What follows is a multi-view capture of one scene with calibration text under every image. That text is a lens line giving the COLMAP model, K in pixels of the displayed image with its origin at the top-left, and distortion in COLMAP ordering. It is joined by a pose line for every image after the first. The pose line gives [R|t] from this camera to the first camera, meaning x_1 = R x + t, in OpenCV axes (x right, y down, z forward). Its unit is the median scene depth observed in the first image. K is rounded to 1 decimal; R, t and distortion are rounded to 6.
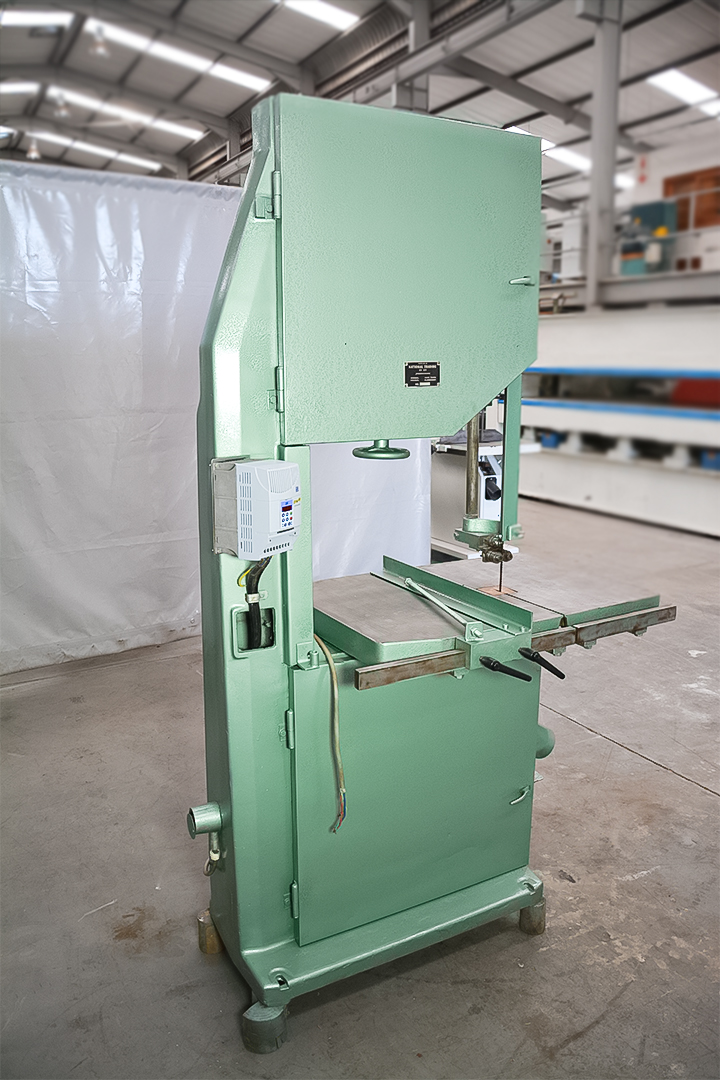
lens RADIAL K [[838.2, 0, 358.1], [0, 838.2, 535.8], [0, 0, 1]] dist [-0.167833, 0.124394]
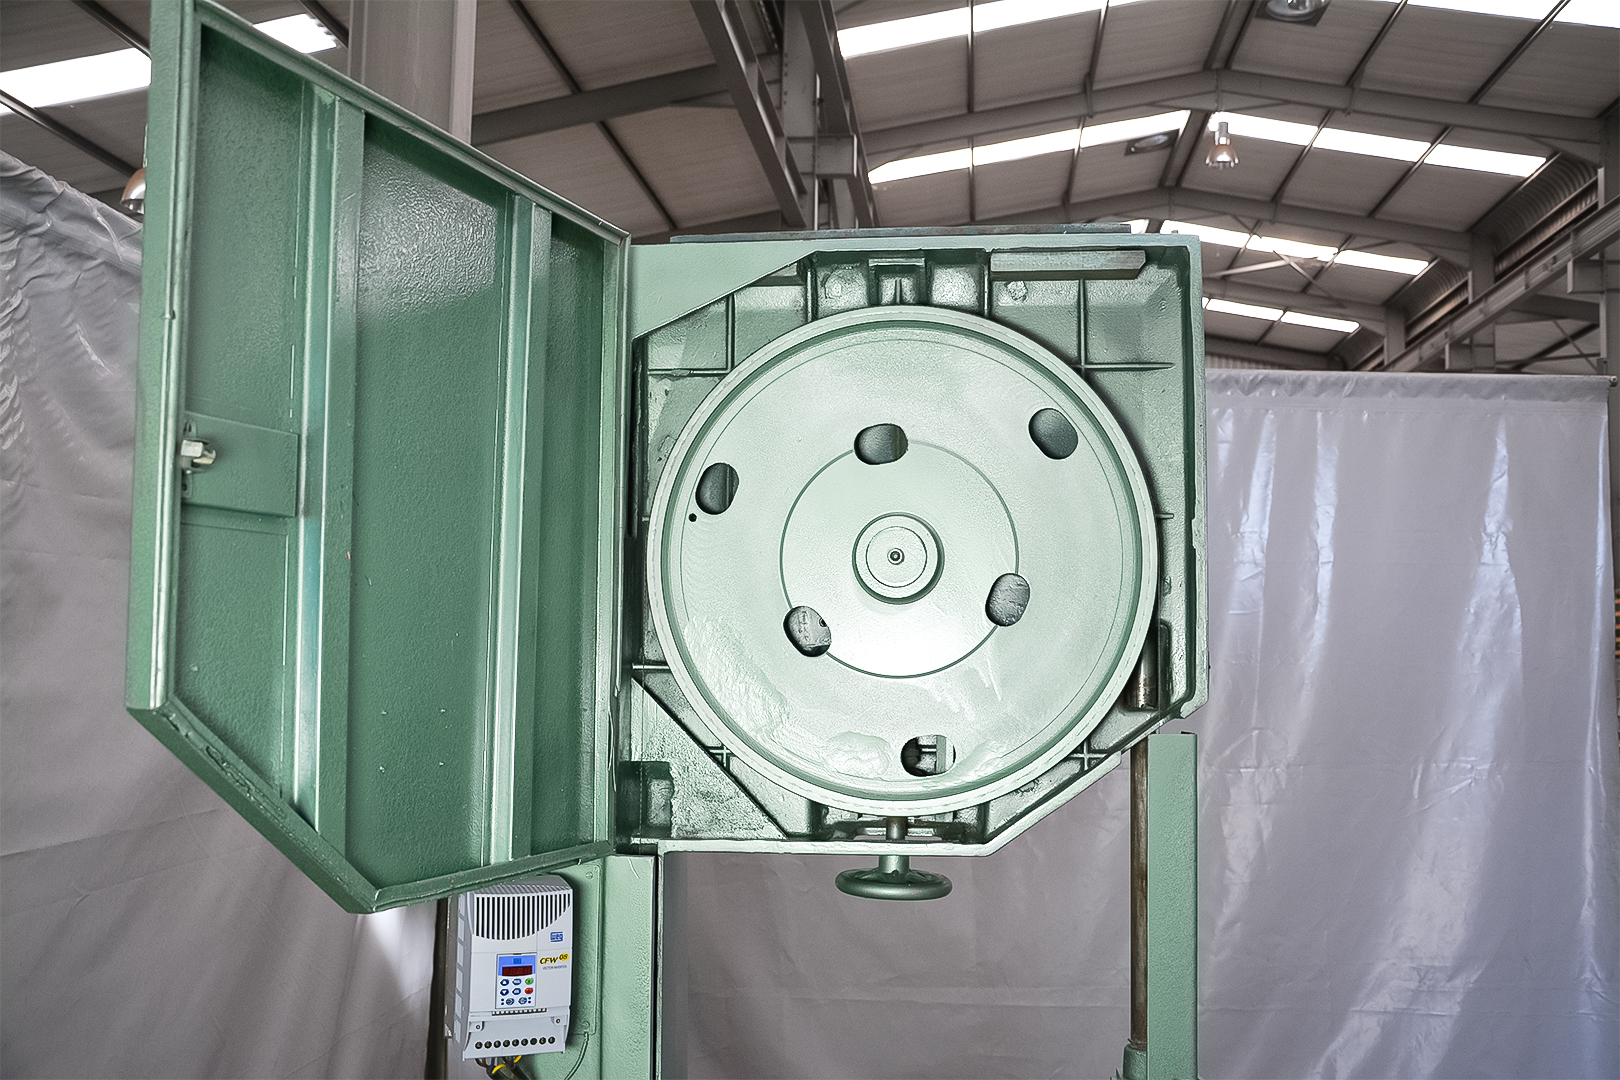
lens RADIAL K [[1475.0, 0, 808.7], [0, 1475.0, 543.1], [0, 0, 1]] dist [-0.113720, 0.190024]
pose [[0.814904, -0.034688, -0.578557, 0.413330], [-0.132244, 0.960749, -0.243870, -0.062086], [0.564307, 0.275242, 0.778331, 0.202547]]
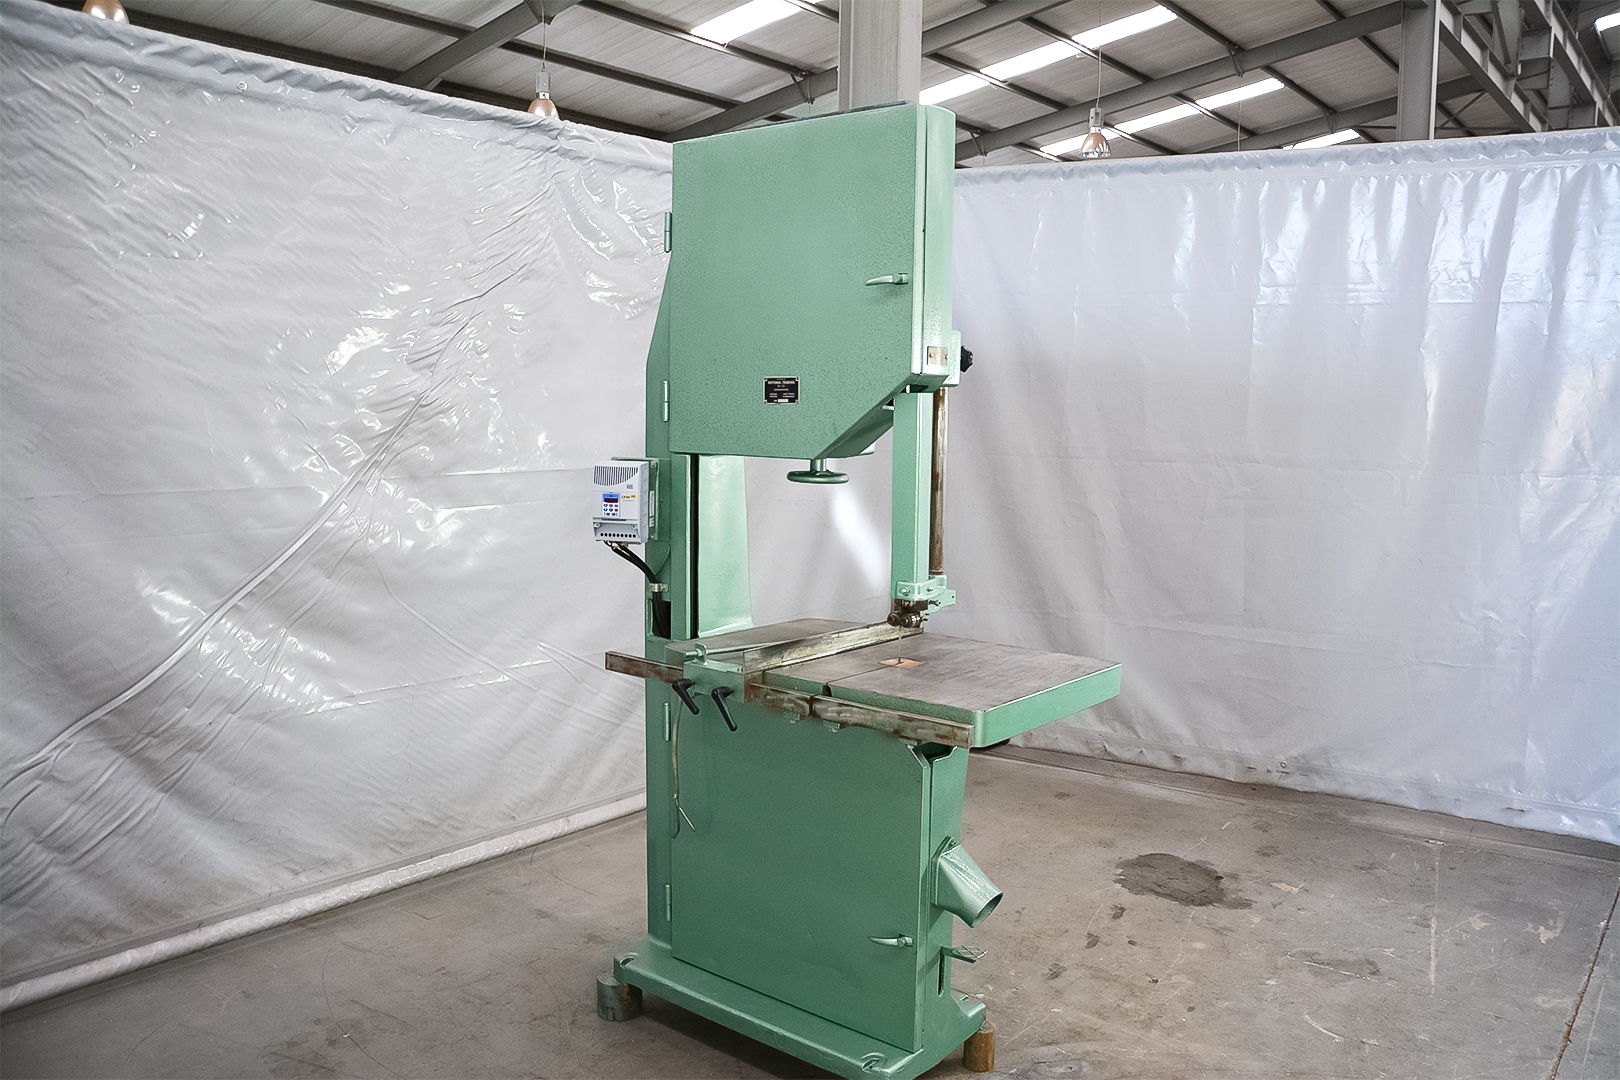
lens RADIAL K [[1264.7, 0, 819.6], [0, 1264.7, 546.3], [0, 0, 1]] dist [-0.165333, 0.128742]
pose [[0.379343, 0.114545, -0.918139, 1.101973], [-0.207439, 0.977576, 0.036254, -0.063051], [0.901703, 0.176705, 0.394598, 0.388524]]
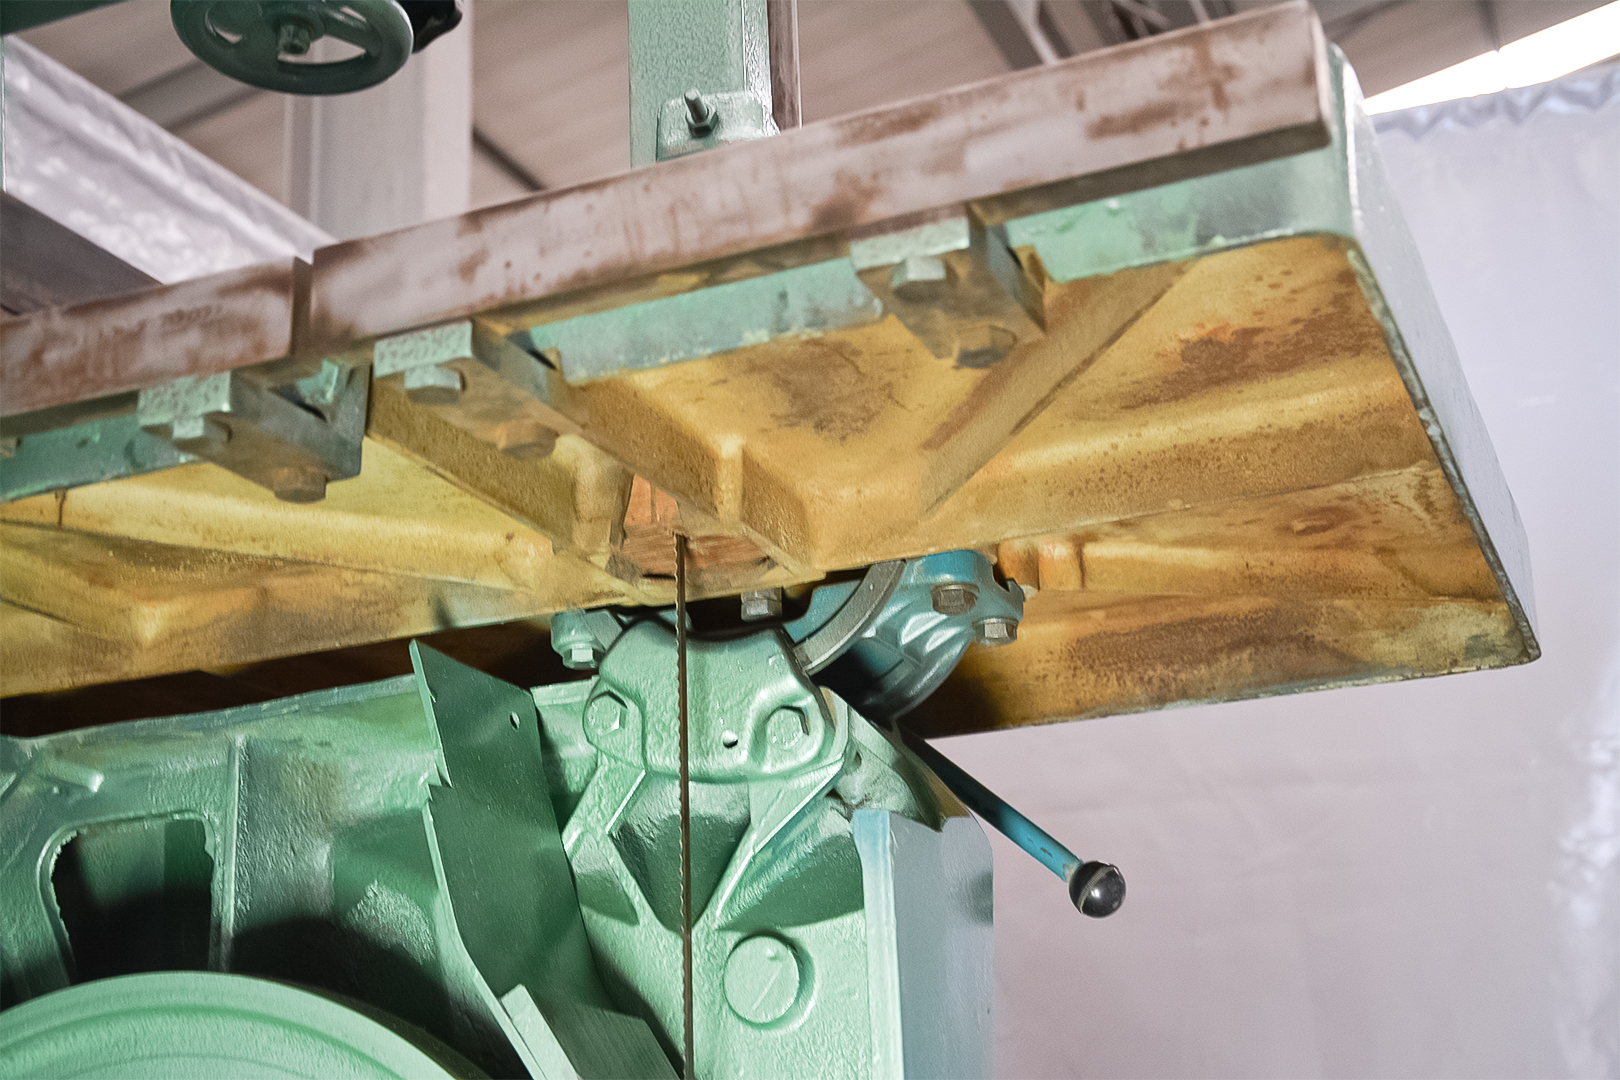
lens RADIAL K [[2166.6, 0, 807.4], [0, 2166.6, 563.3], [0, 0, 1]] dist [0.037930, 0.443786]
pose [[0.608117, -0.263293, -0.748913, 0.475417], [-0.129649, 0.897791, -0.420907, 0.250775], [0.783189, 0.353057, 0.511826, 0.704184]]
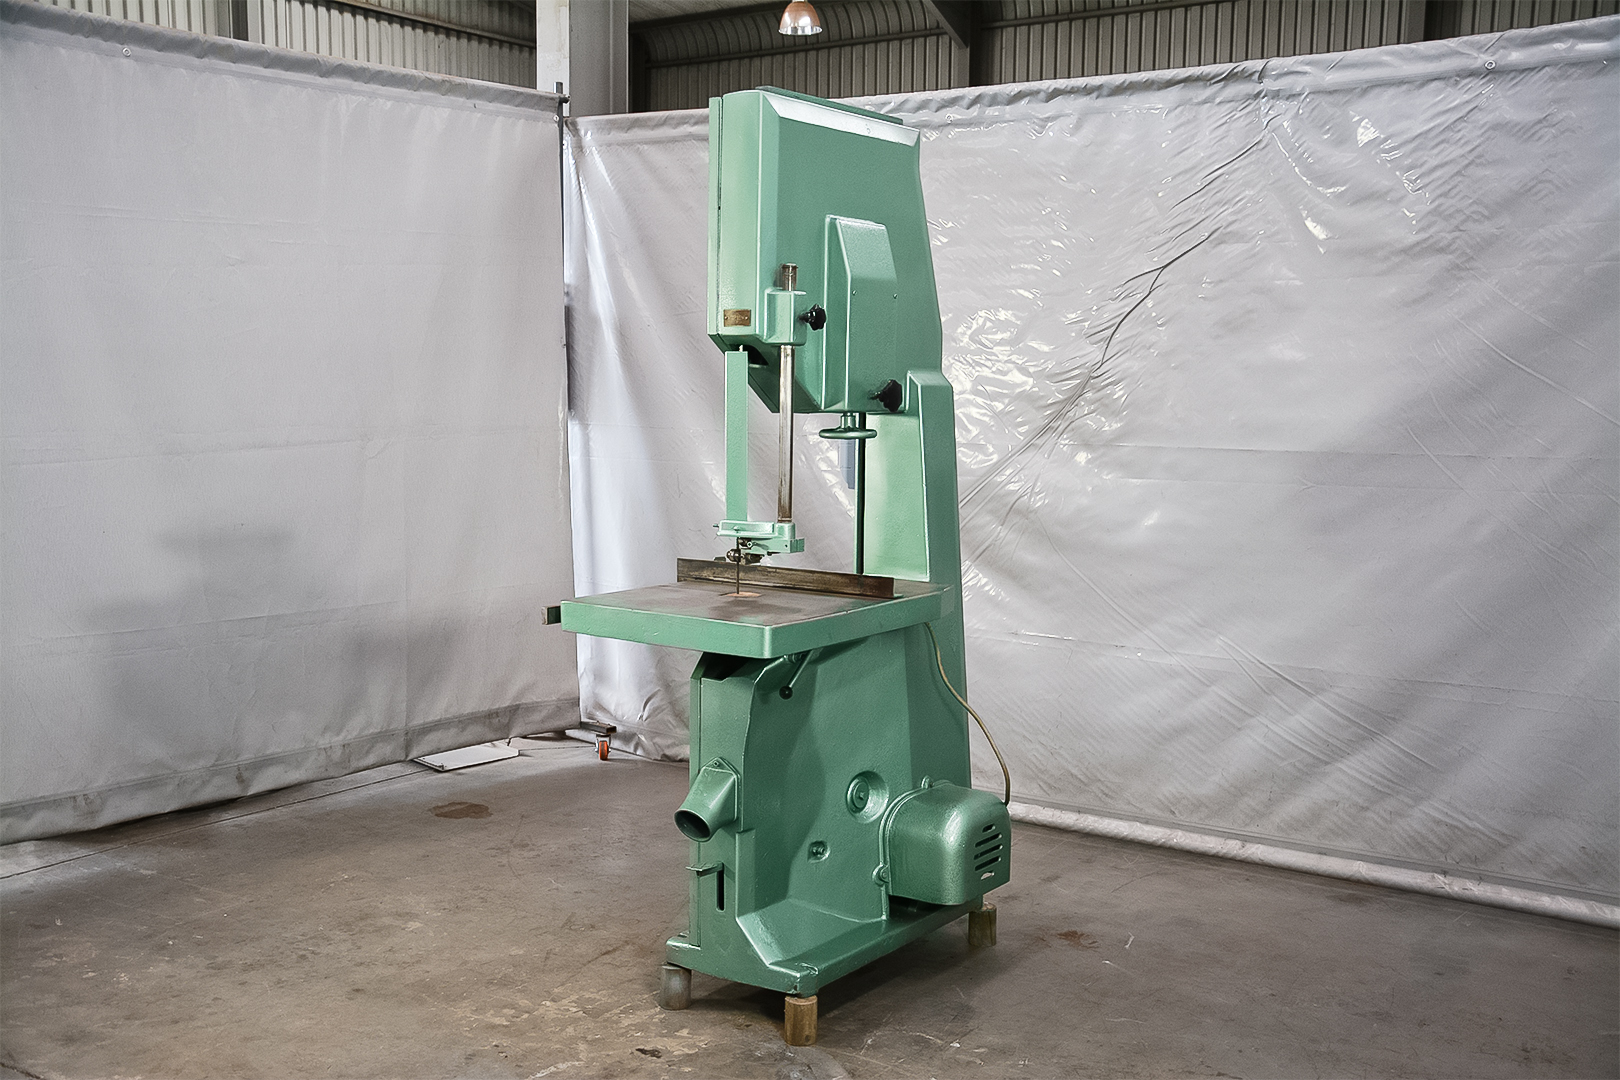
lens RADIAL K [[1683.0, 0, 813.0], [0, 1683.0, 548.8], [0, 0, 1]] dist [-0.059995, 0.284386]
pose [[-0.896504, 0.036382, -0.441540, 0.793158], [-0.102016, 0.952889, 0.285649, -0.446082], [0.431131, 0.301129, -0.850557, 2.271576]]
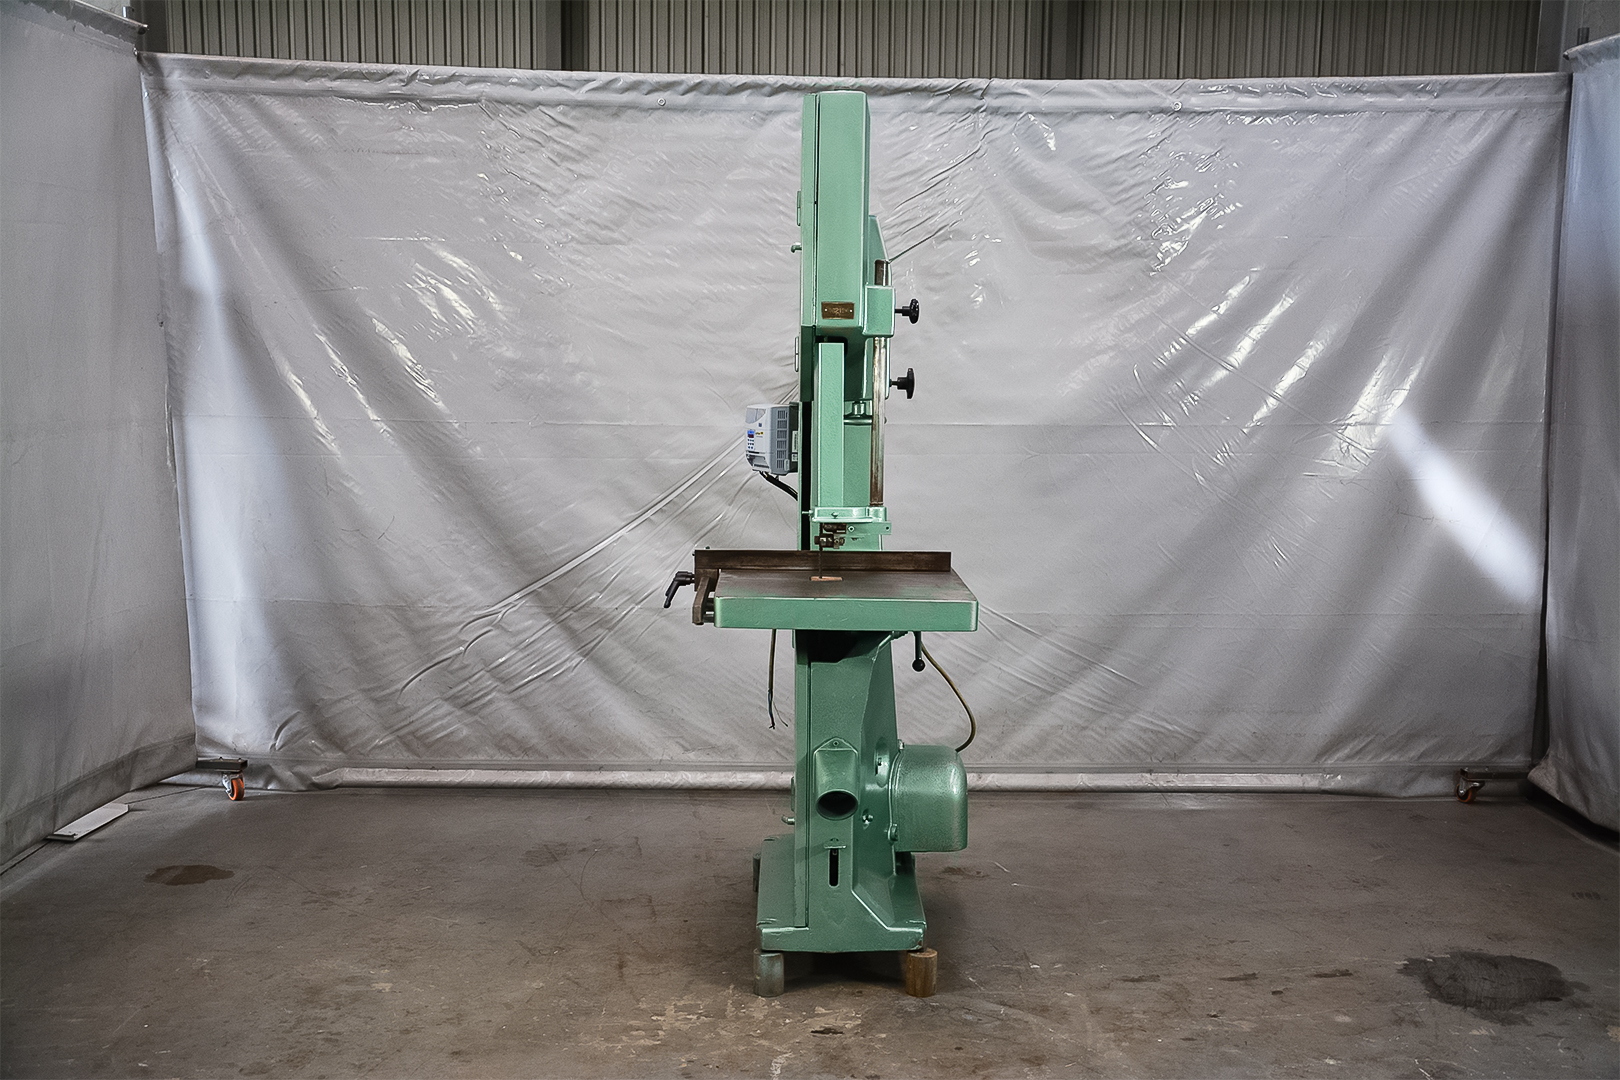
lens RADIAL K [[1792.8, 0, 812.0], [0, 1792.8, 549.9], [0, 0, 1]] dist [-0.020249, 0.281924]
pose [[-0.471602, 0.091754, -0.877025, 1.691369], [-0.191264, 0.960252, 0.203309, -0.322160], [0.860819, 0.263624, -0.435307, 1.641147]]
